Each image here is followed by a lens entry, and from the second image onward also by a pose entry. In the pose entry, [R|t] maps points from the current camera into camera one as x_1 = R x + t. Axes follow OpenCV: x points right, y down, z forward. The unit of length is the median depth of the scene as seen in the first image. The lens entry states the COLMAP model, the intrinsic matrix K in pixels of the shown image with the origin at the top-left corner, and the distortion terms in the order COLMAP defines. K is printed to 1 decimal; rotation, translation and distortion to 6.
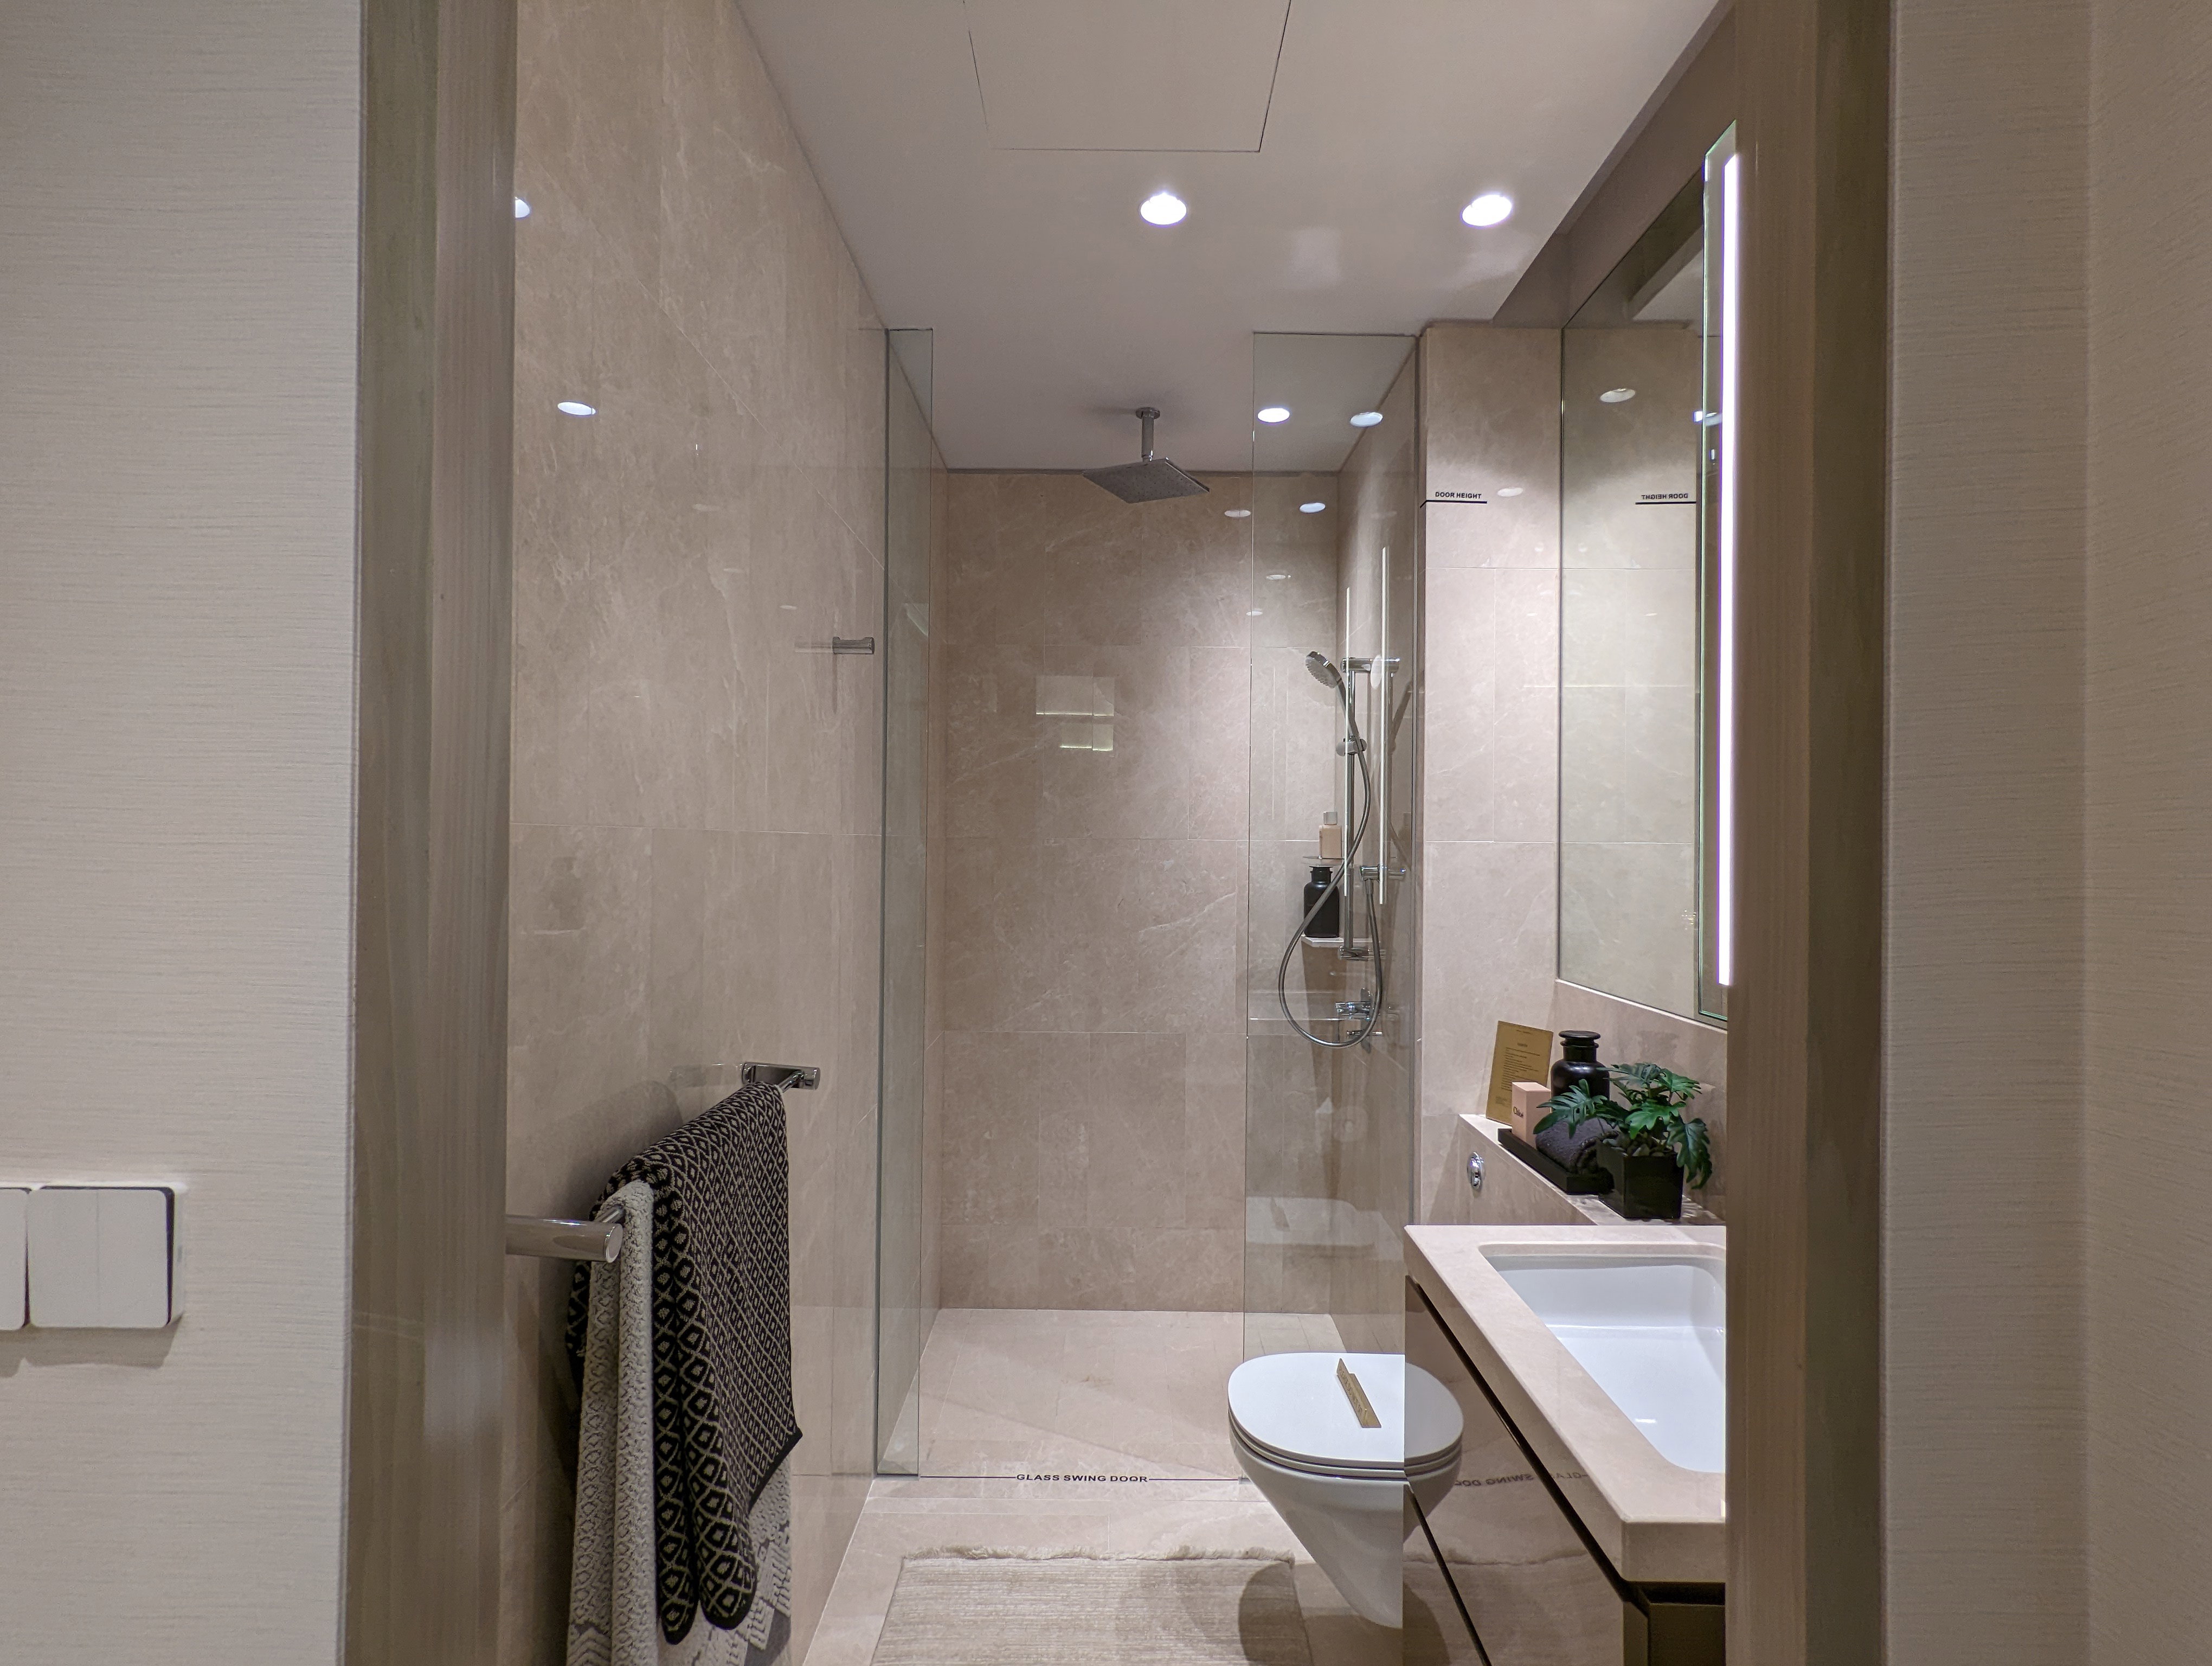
lens RADIAL K [[1051.9, 0, 1108.7], [0, 1051.9, 831.5], [0, 0, 1]] dist [-0.005691, 0.006199]
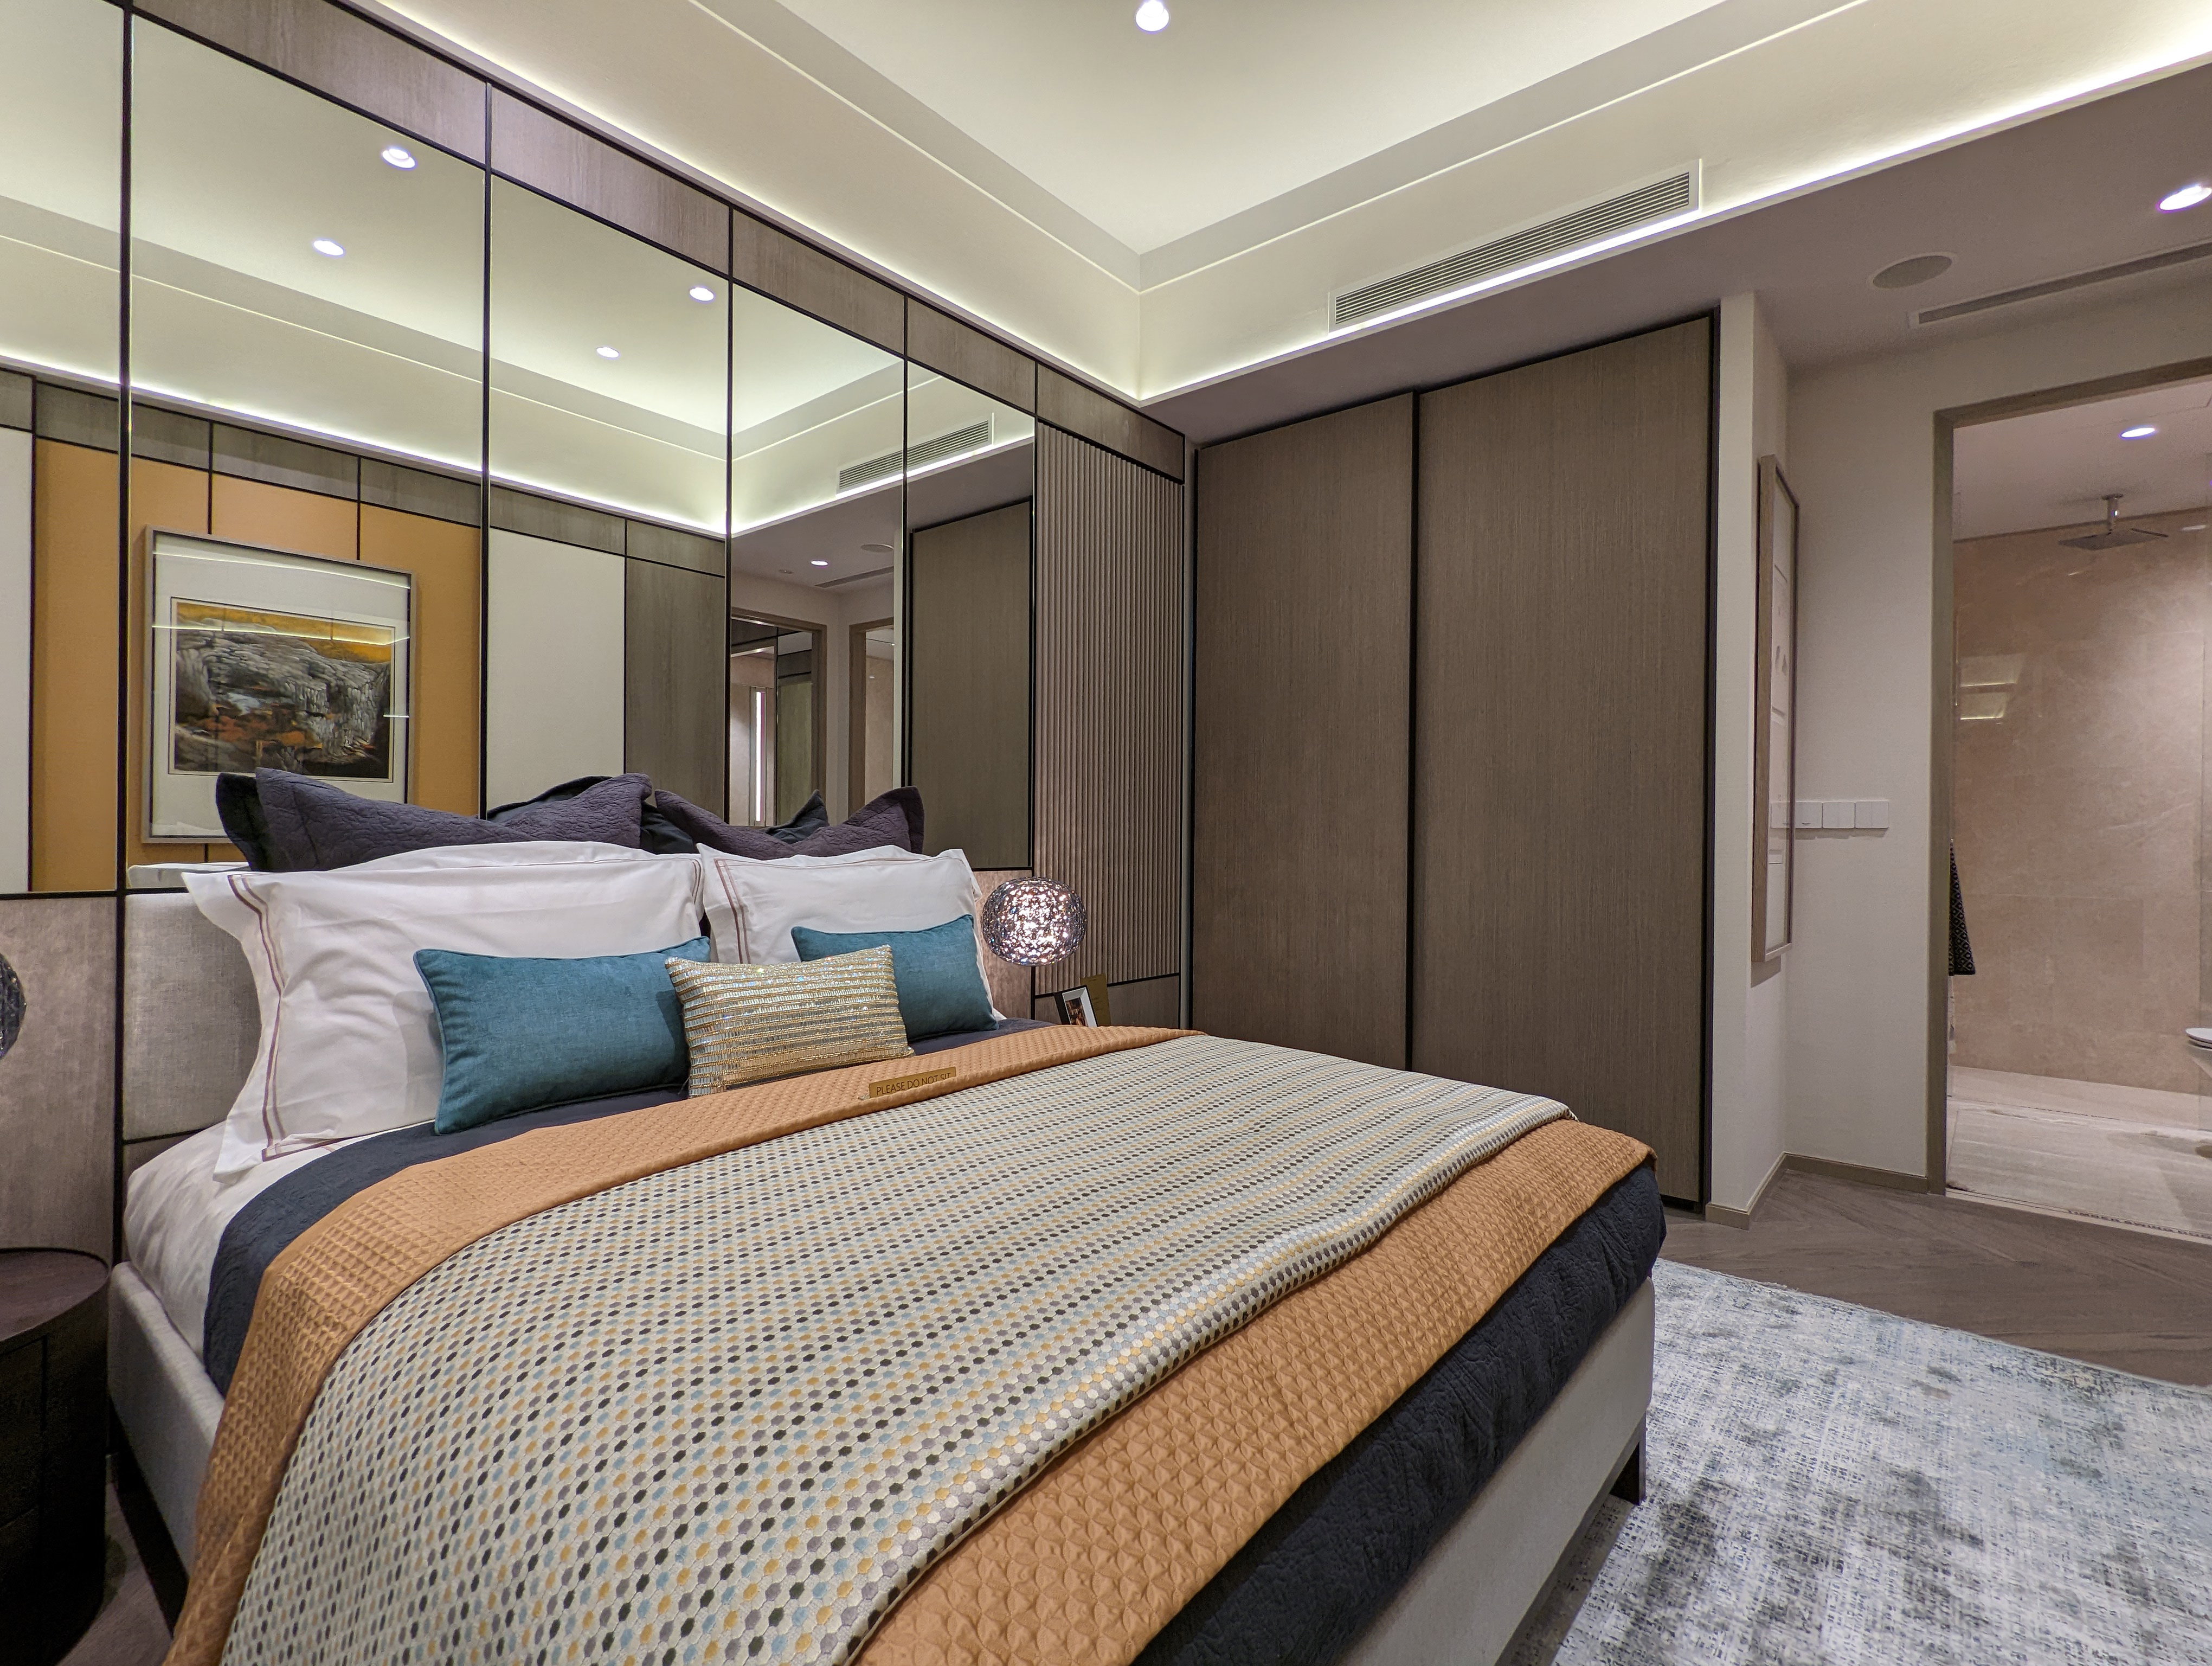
lens RADIAL K [[1051.9, 0, 1105.5], [0, 1051.9, 832.1], [0, 0, 1]] dist [-0.005691, 0.006199]
pose [[0.776594, -0.002334, -0.629997, -0.126242], [0.001986, 0.999997, -0.001256, 0.097514], [0.629998, -0.000276, 0.776597, -1.051650]]
